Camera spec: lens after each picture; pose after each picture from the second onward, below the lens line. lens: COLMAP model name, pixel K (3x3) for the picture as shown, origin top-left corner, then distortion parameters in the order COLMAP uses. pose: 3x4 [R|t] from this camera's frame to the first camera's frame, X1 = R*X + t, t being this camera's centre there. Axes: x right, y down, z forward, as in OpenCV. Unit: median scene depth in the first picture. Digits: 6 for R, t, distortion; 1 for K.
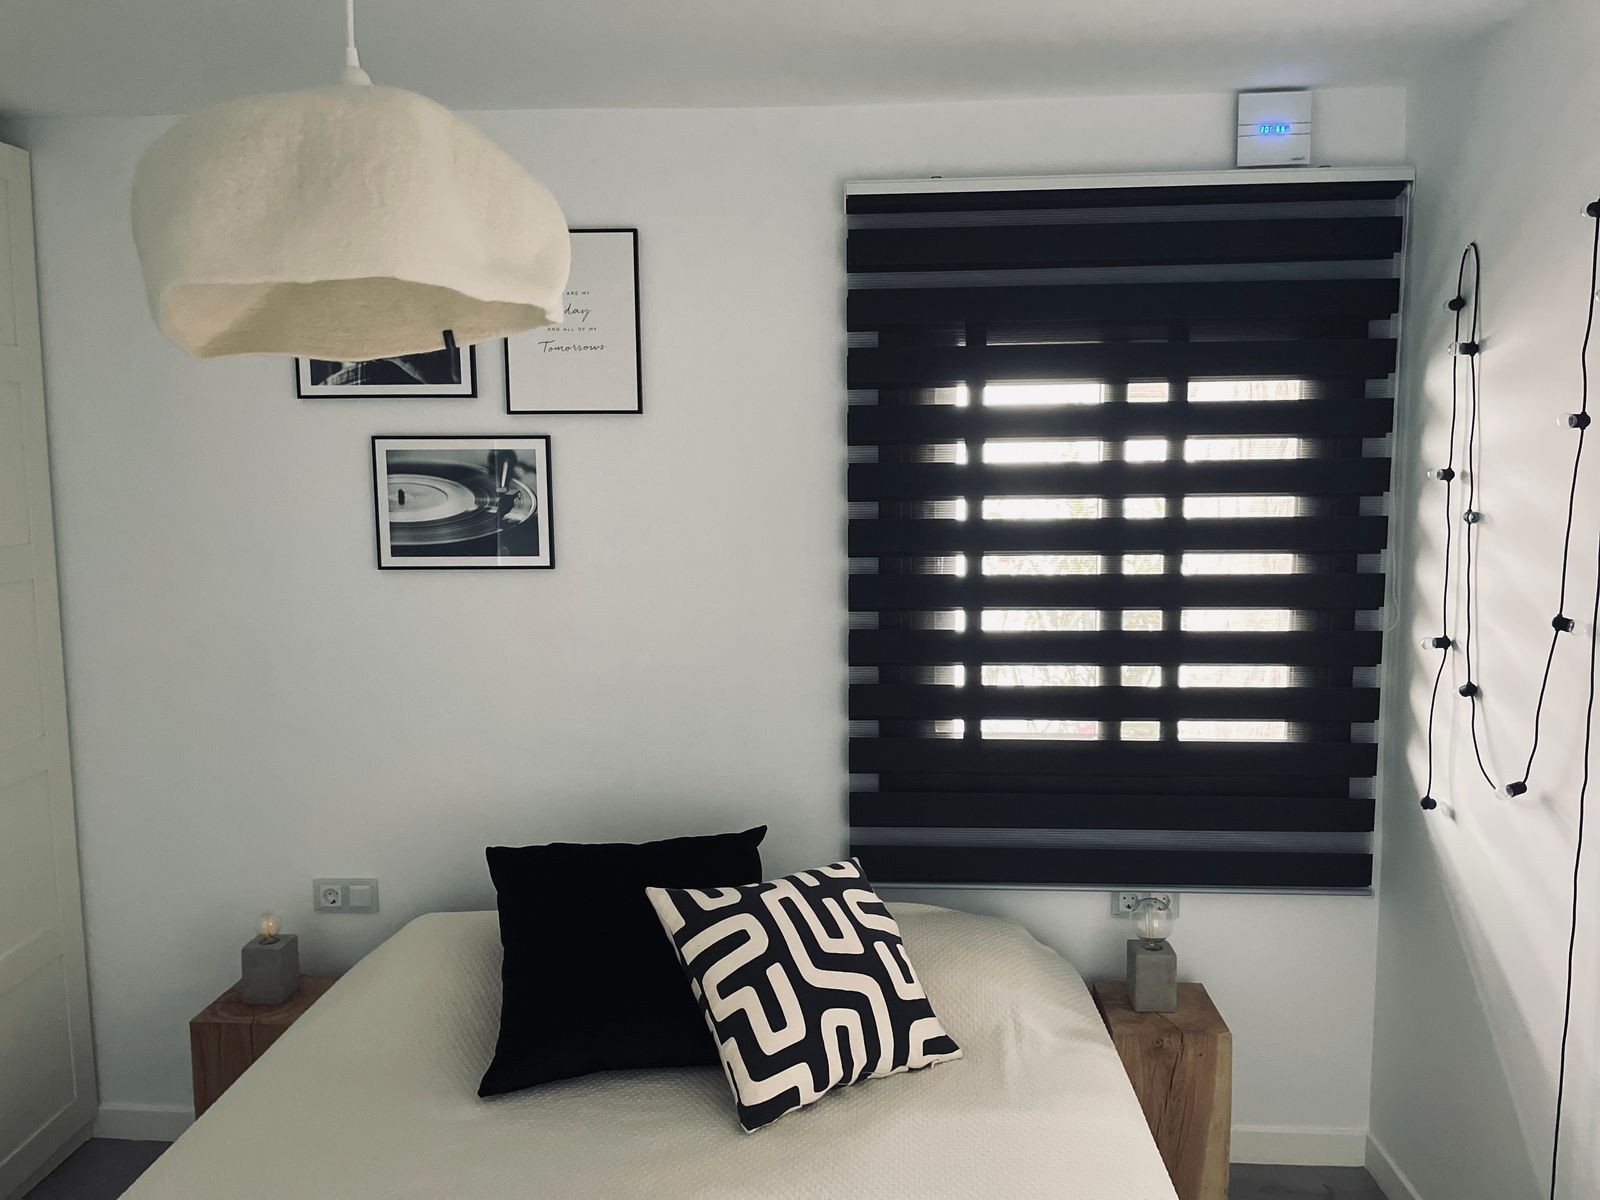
lens RADIAL K [[1202.1, 0, 804.2], [0, 1202.1, 595.3], [0, 0, 1]] dist [0.077708, -0.112540]
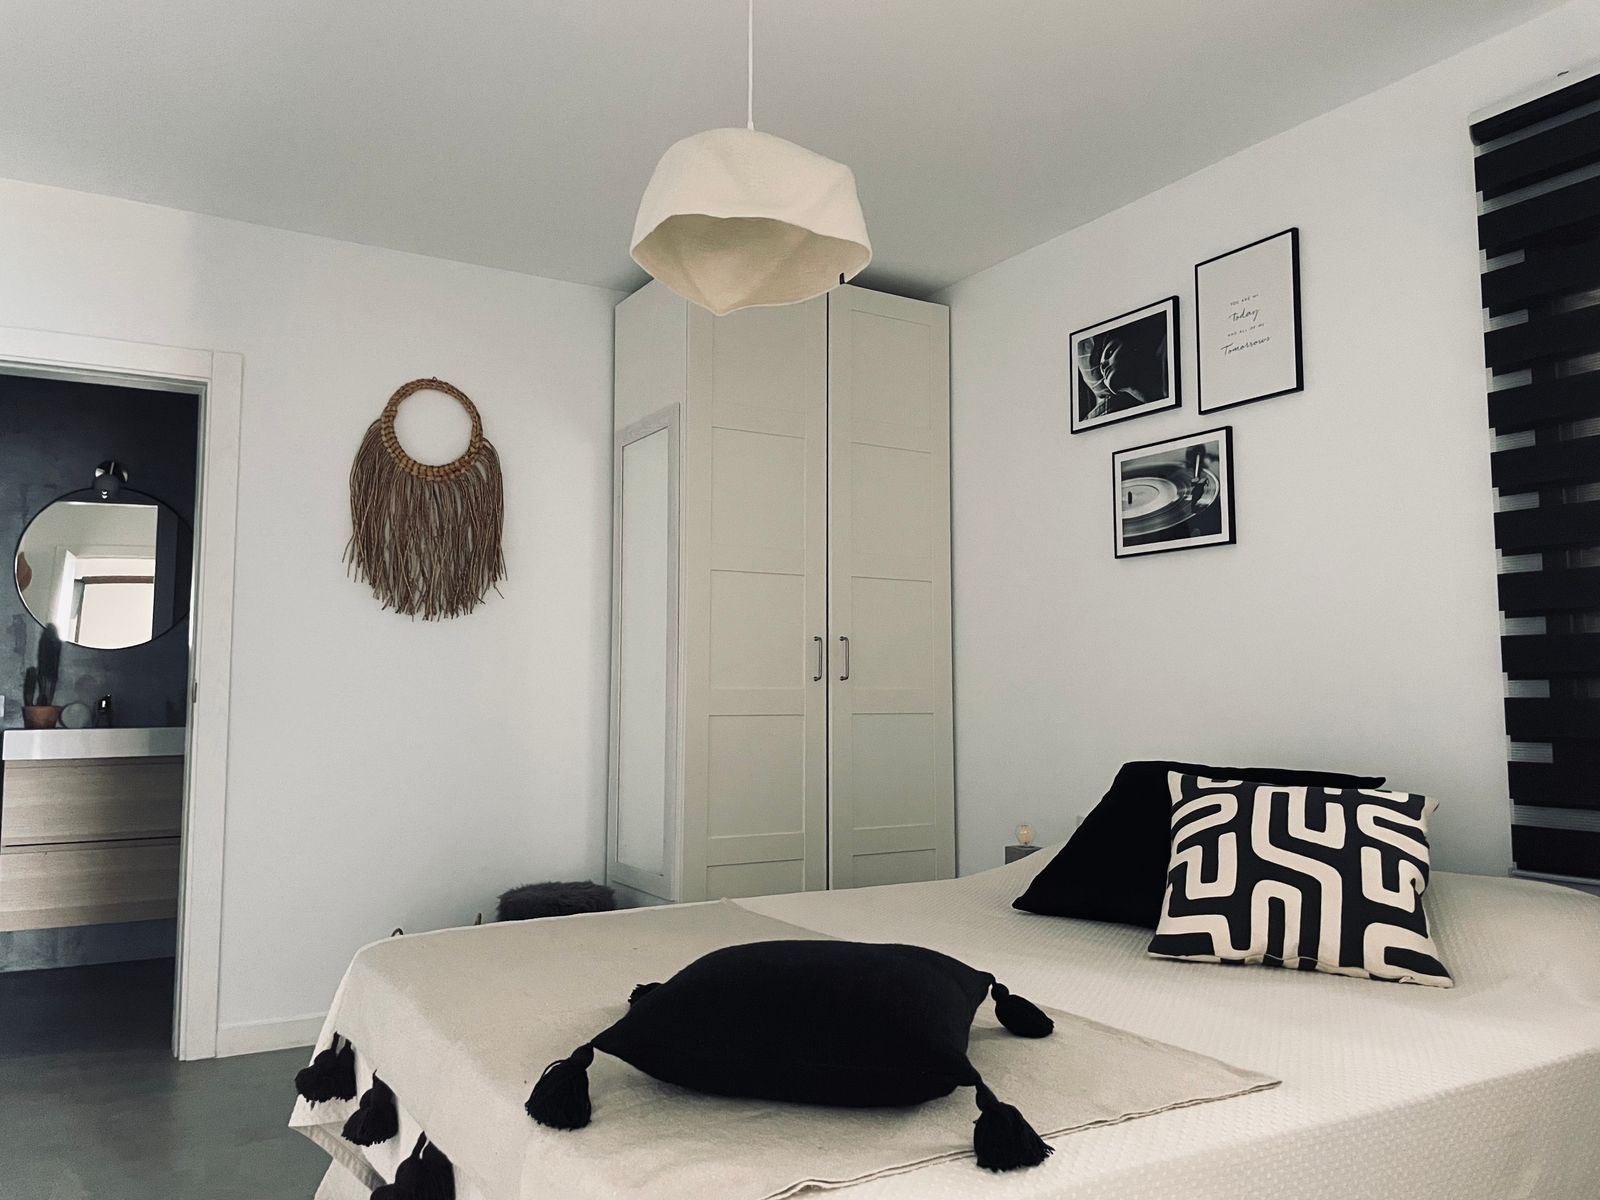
lens RADIAL K [[1202.1, 0, 804.2], [0, 1202.1, 595.3], [0, 0, 1]] dist [0.077708, -0.112540]
pose [[0.551853, -0.059227, -0.831835, 0.503443], [-0.099350, 0.985702, -0.136093, 0.217845], [0.828002, 0.157746, 0.538079, 0.081664]]
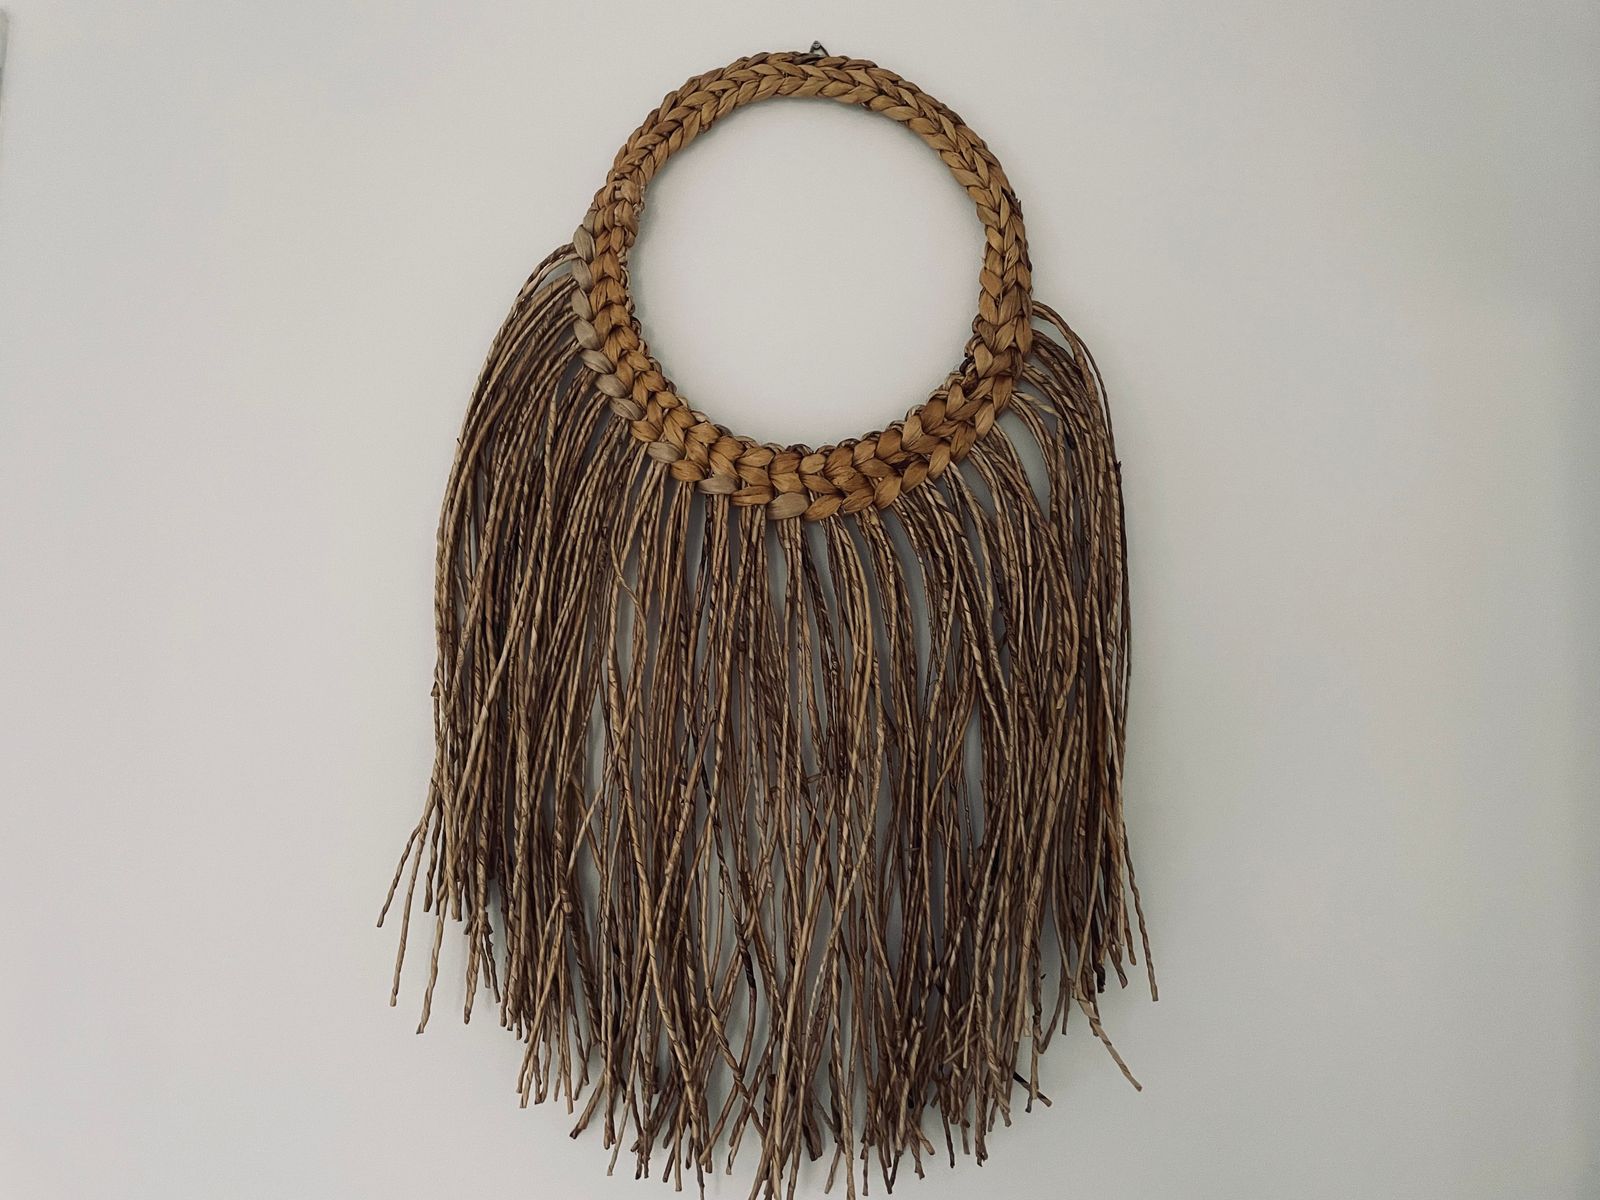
lens RADIAL K [[1202.1, 0, 804.2], [0, 1202.1, 595.3], [0, 0, 1]] dist [0.077708, -0.112540]
pose [[0.114944, -0.074877, -0.990546, -0.569572], [-0.144641, 0.985267, -0.091262, -0.008407], [0.982785, 0.153763, 0.102420, 0.422665]]
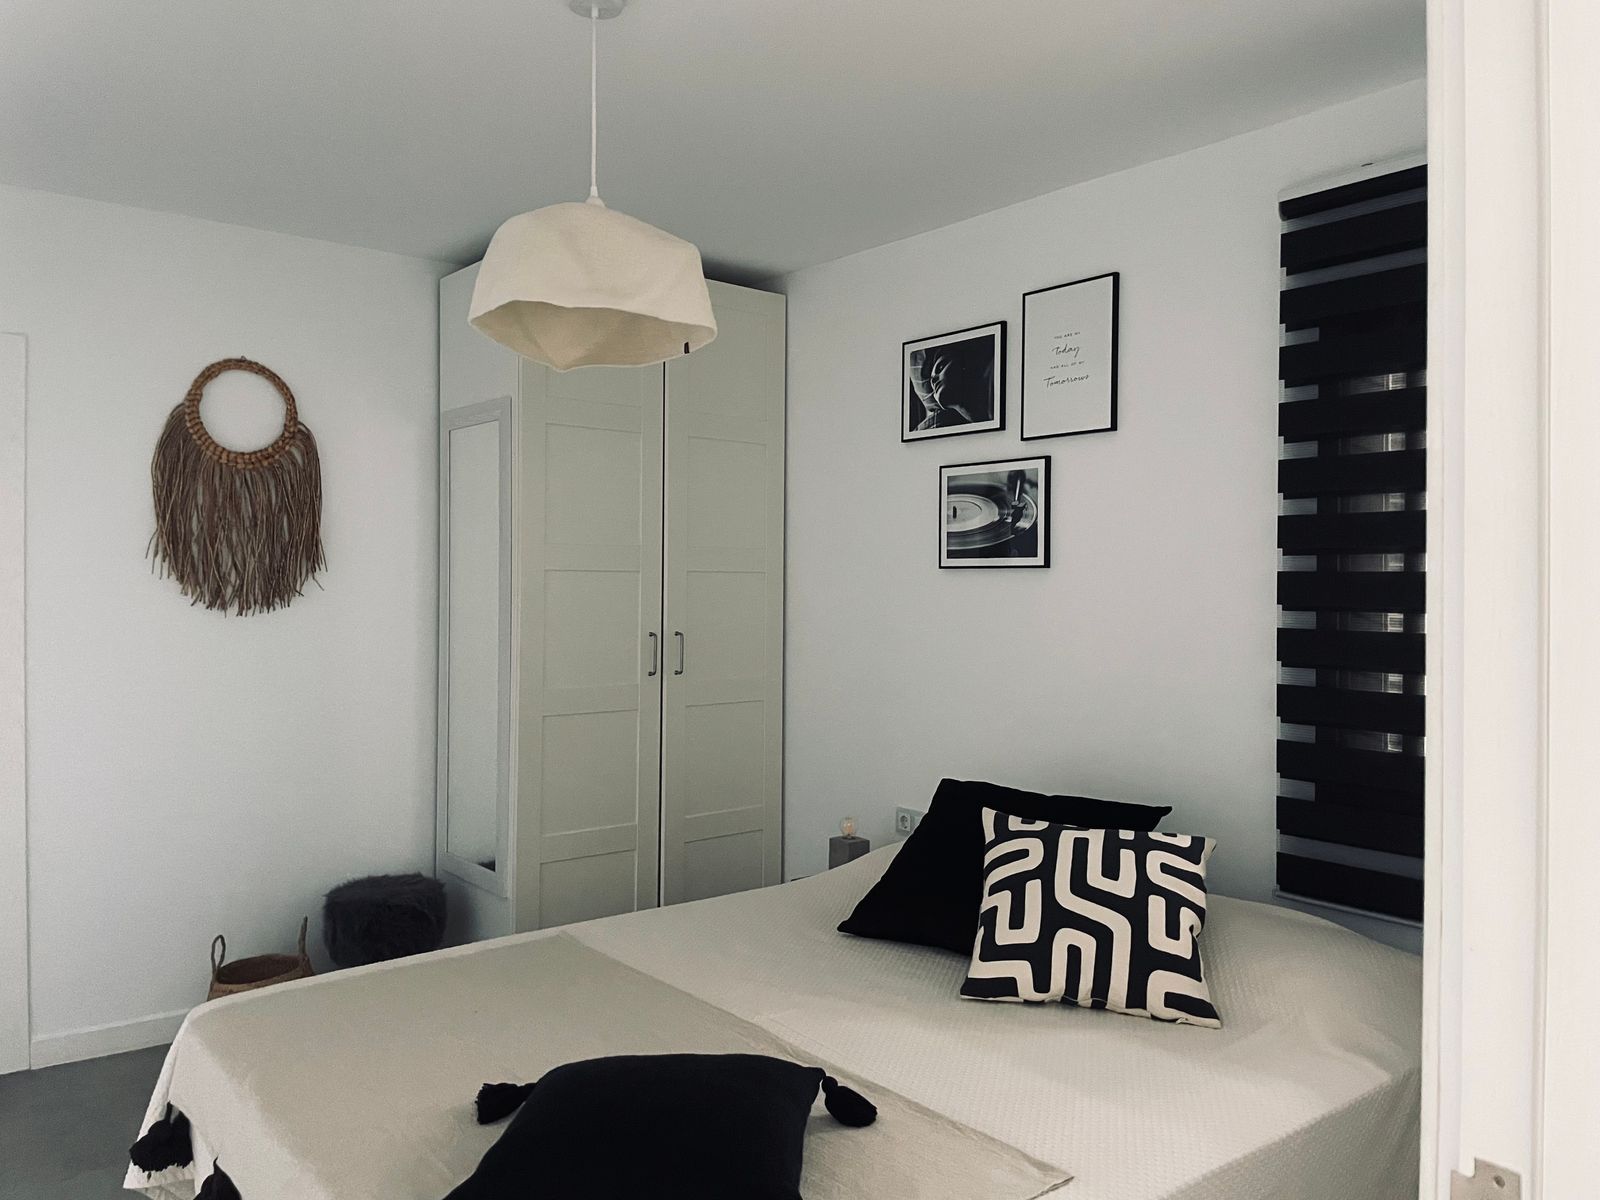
lens RADIAL K [[1194.6, 0, 800.0], [0, 1194.6, 600.0], [0, 0, 1]] dist [0.085540, -0.120872]
pose [[0.665319, 0.024388, -0.746160, 0.512739], [-0.099481, 0.993449, -0.056232, 0.100268], [0.739901, 0.111641, 0.663387, 0.045183]]
